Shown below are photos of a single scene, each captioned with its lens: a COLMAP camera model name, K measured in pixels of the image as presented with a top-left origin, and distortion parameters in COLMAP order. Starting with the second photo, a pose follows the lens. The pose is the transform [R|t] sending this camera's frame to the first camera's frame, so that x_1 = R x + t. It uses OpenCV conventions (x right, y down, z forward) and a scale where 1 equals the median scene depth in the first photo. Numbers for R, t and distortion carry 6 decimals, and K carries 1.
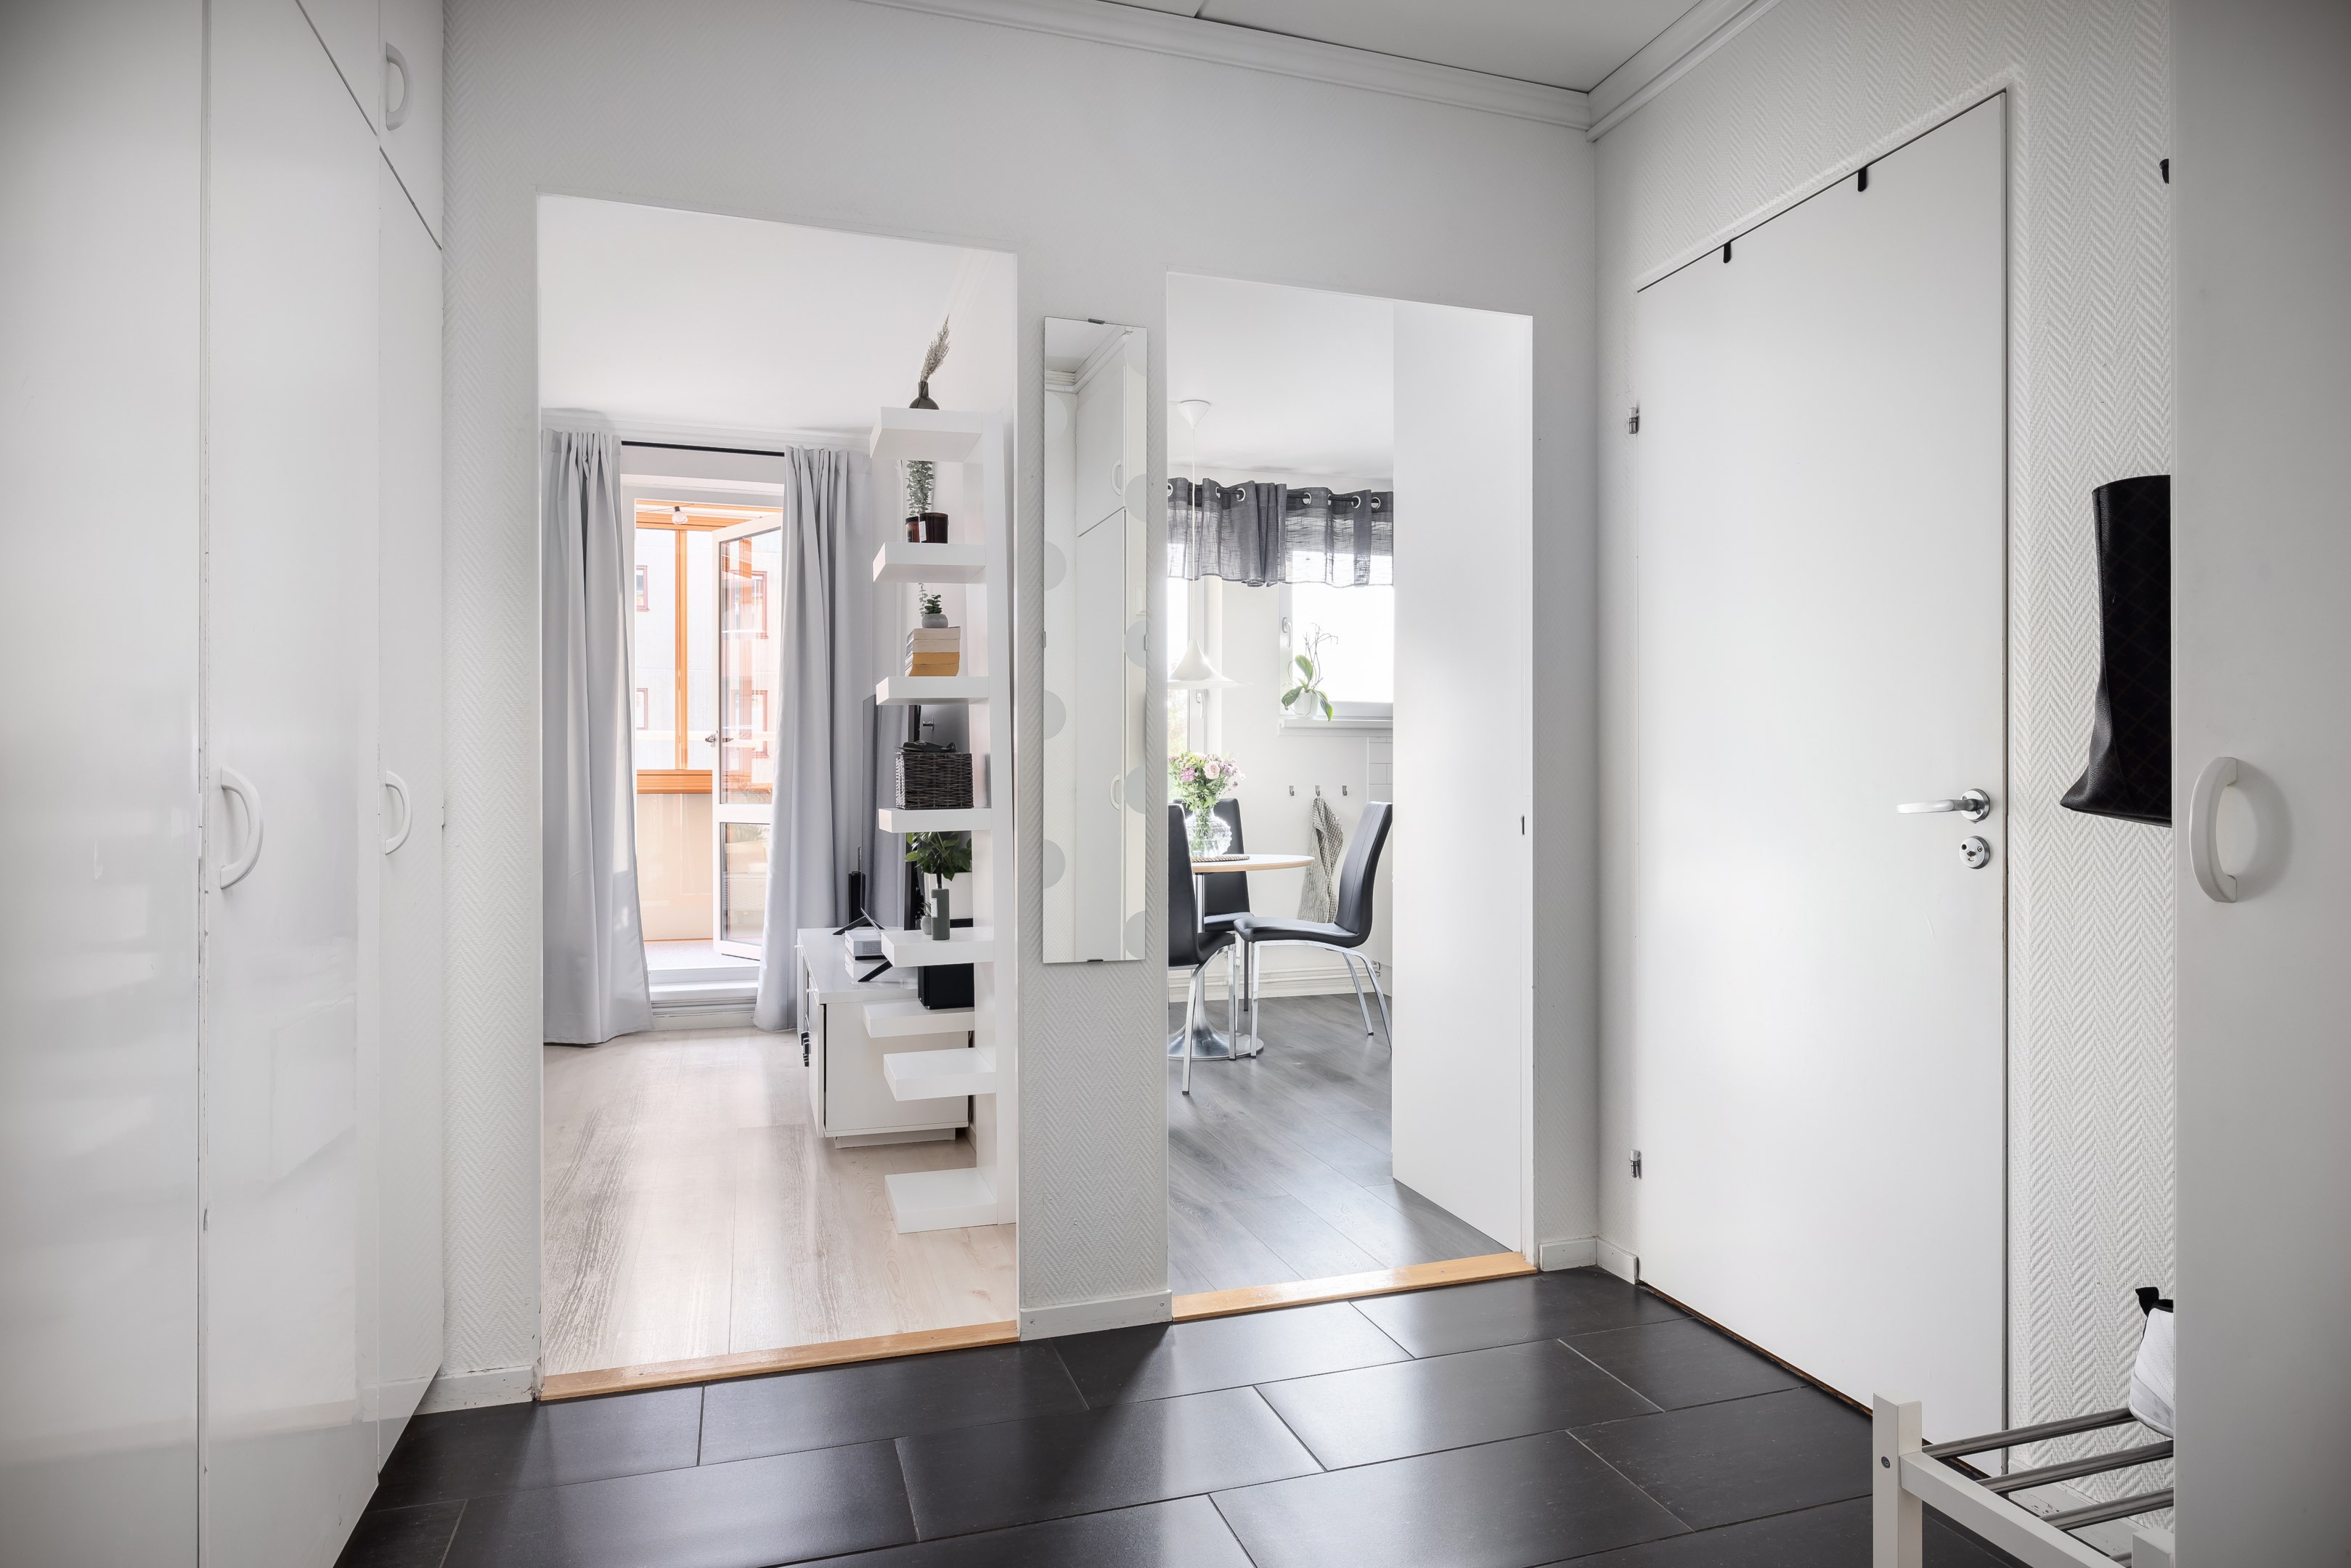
lens RADIAL K [[1282.9, 0, 1124.9], [0, 1282.9, 779.2], [0, 0, 1]] dist [-0.002090, 0.000644]
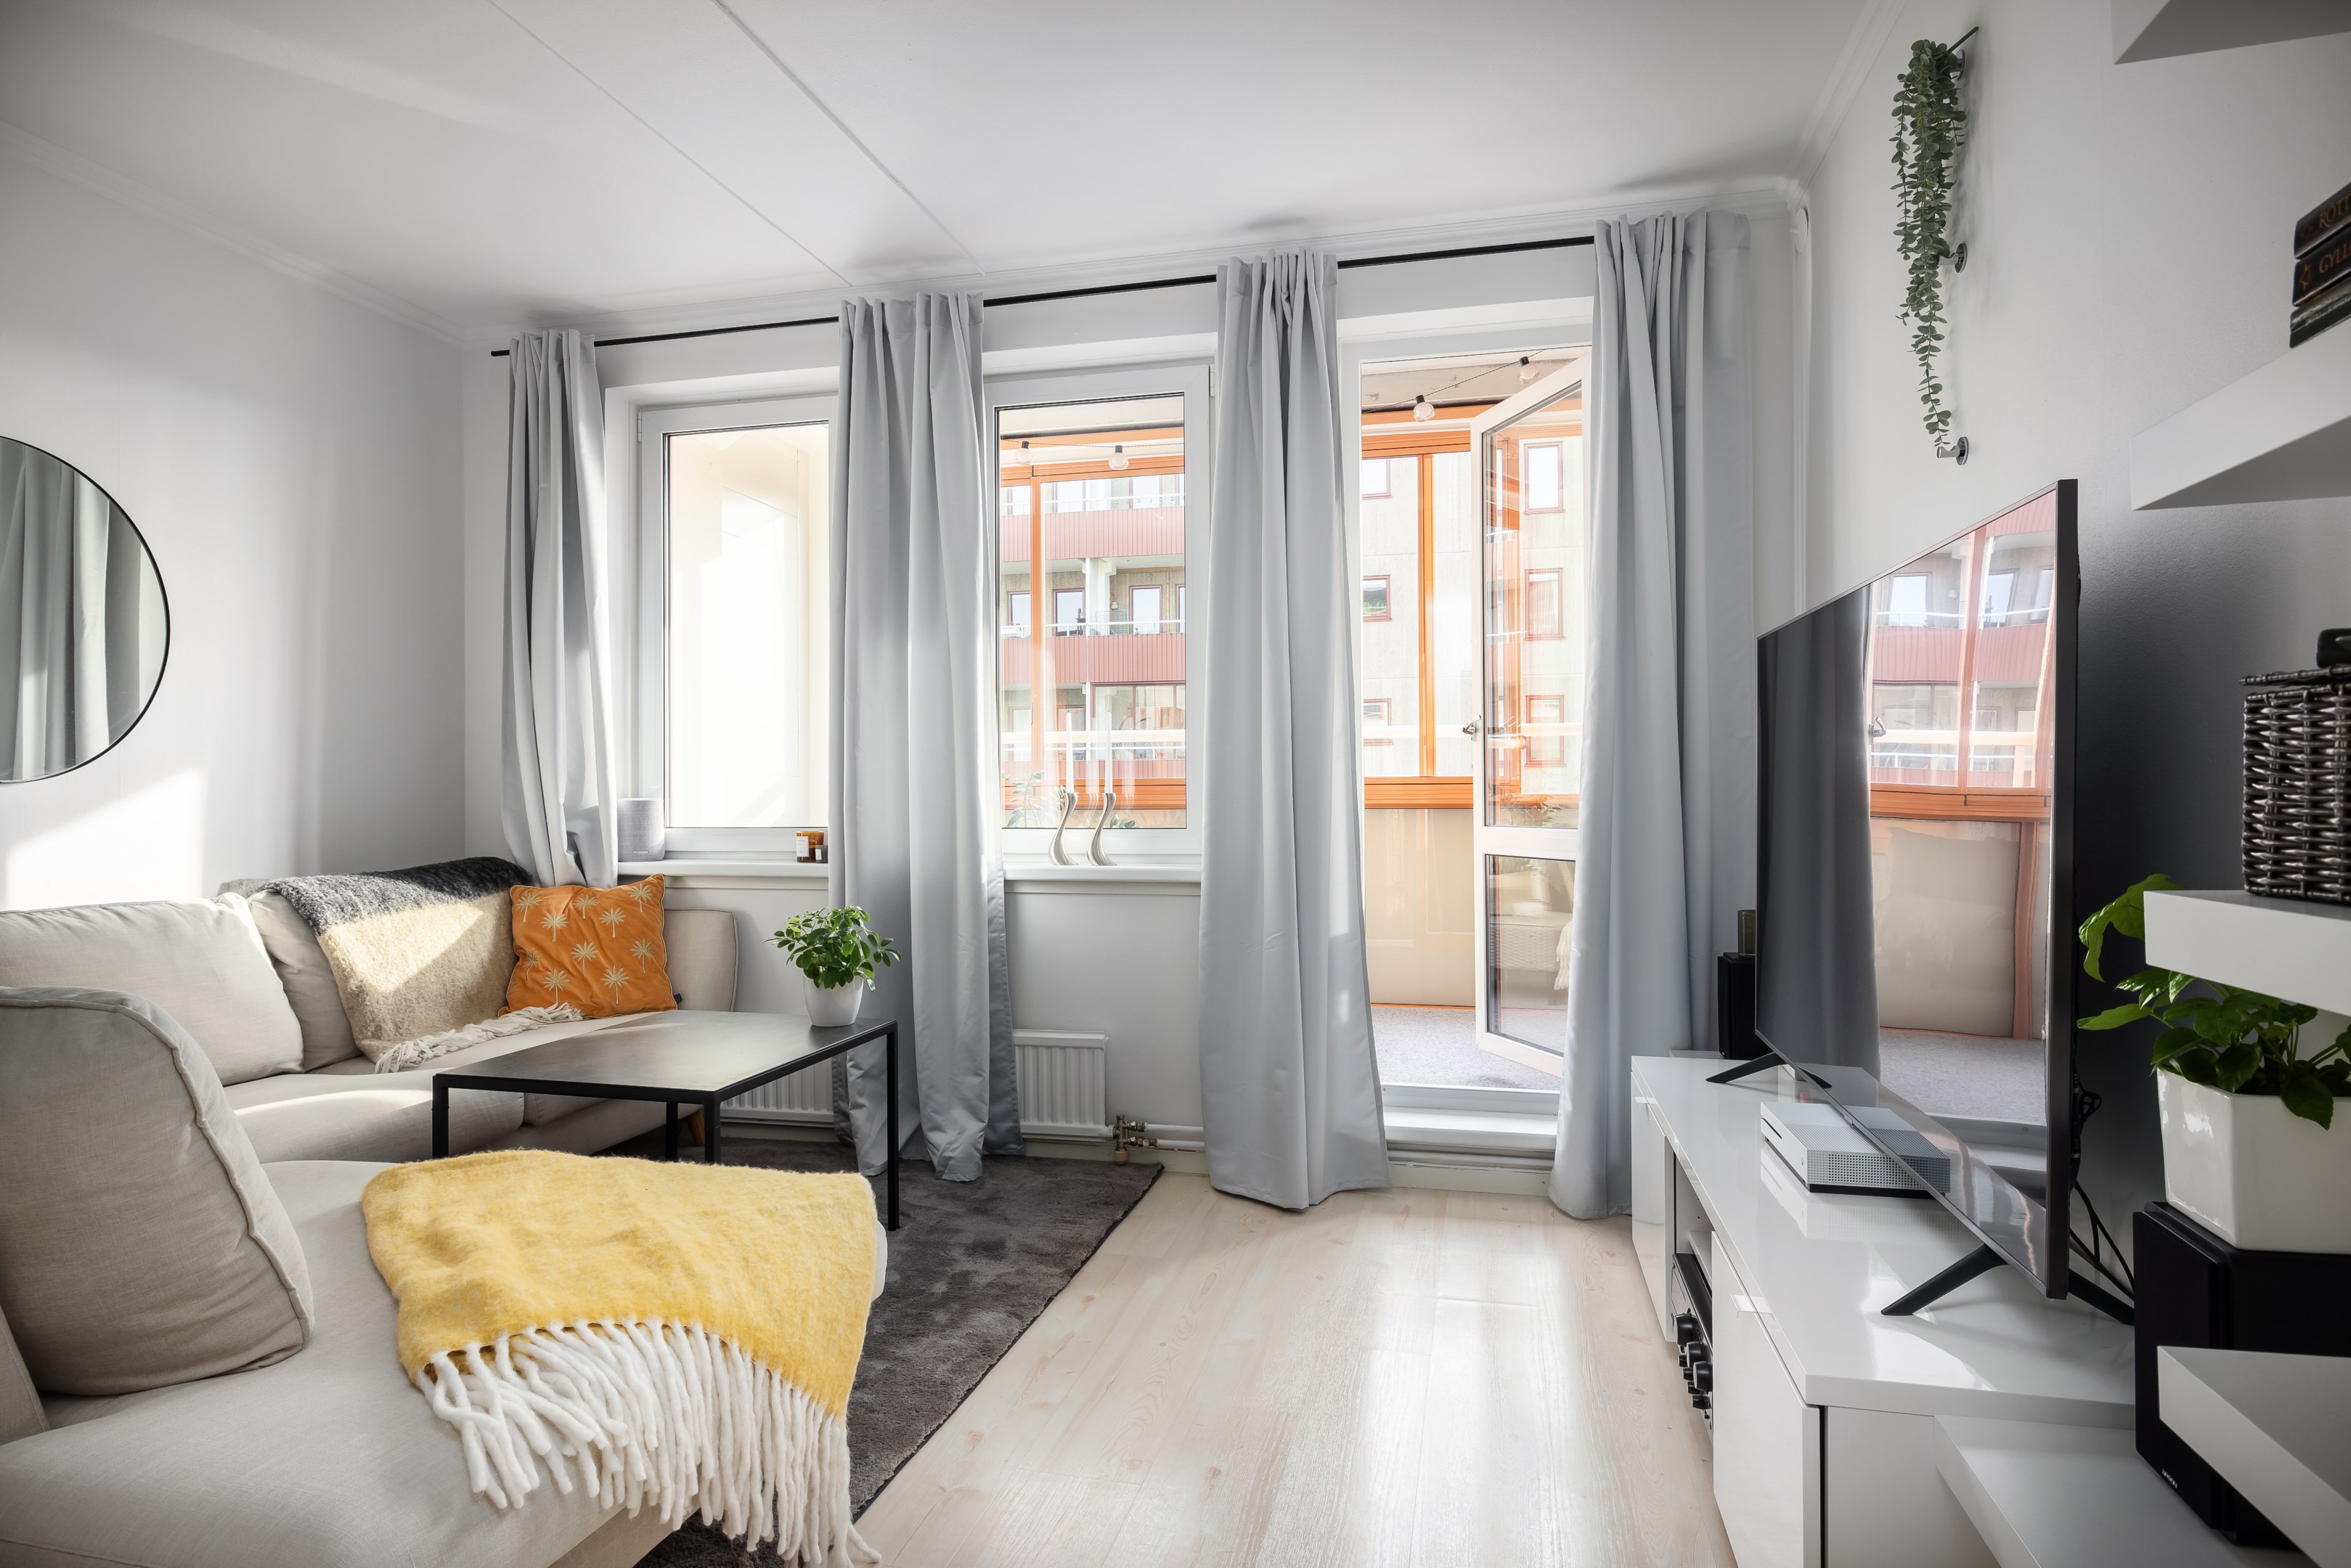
lens RADIAL K [[1282.9, 0, 1170.0], [0, 1282.9, 786.3], [0, 0, 1]] dist [-0.002090, 0.000644]
pose [[0.864336, -0.007455, -0.502860, -0.128452], [0.004338, 0.999963, -0.007369, 0.003177], [0.502897, 0.004188, 0.864336, 0.359961]]
